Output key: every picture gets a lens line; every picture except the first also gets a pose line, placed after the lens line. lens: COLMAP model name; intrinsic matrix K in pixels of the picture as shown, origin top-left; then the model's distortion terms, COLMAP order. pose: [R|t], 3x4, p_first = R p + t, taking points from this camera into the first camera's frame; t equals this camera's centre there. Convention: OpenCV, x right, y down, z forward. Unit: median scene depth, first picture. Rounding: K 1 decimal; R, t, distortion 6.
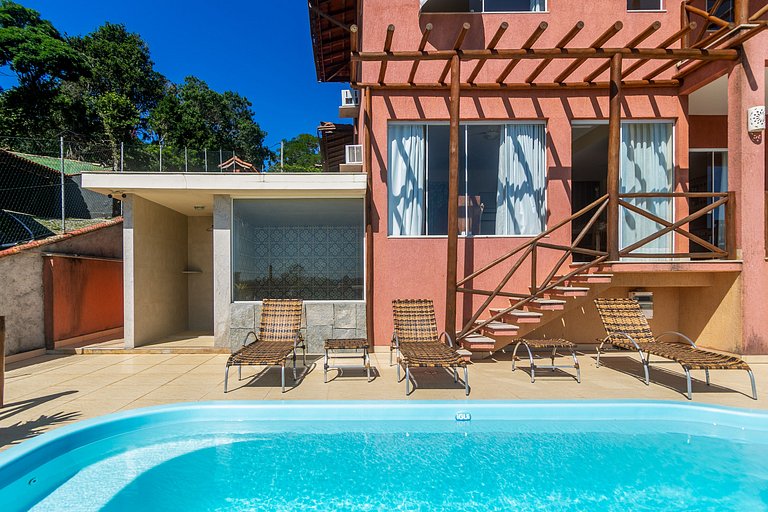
lens RADIAL K [[446.1, 0, 352.0], [0, 446.1, 280.5], [0, 0, 1]] dist [0.000230, 0.000737]
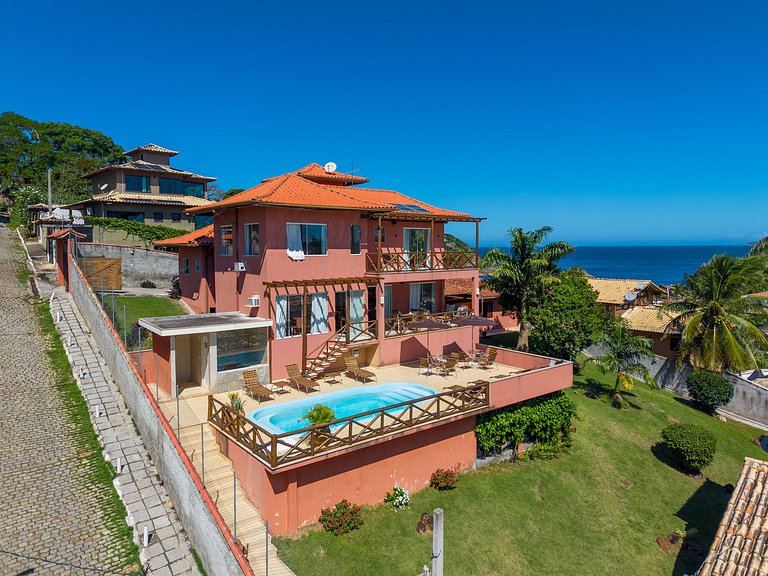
lens RADIAL K [[508.8, 0, 410.4], [0, 508.8, 270.5], [0, 0, 1]] dist [0.026710, -0.024070]
pose [[0.769444, -0.028169, 0.638093, -1.249893], [0.002994, 0.999175, 0.040500, -0.636645], [-0.638707, -0.029252, 0.768894, -1.869987]]
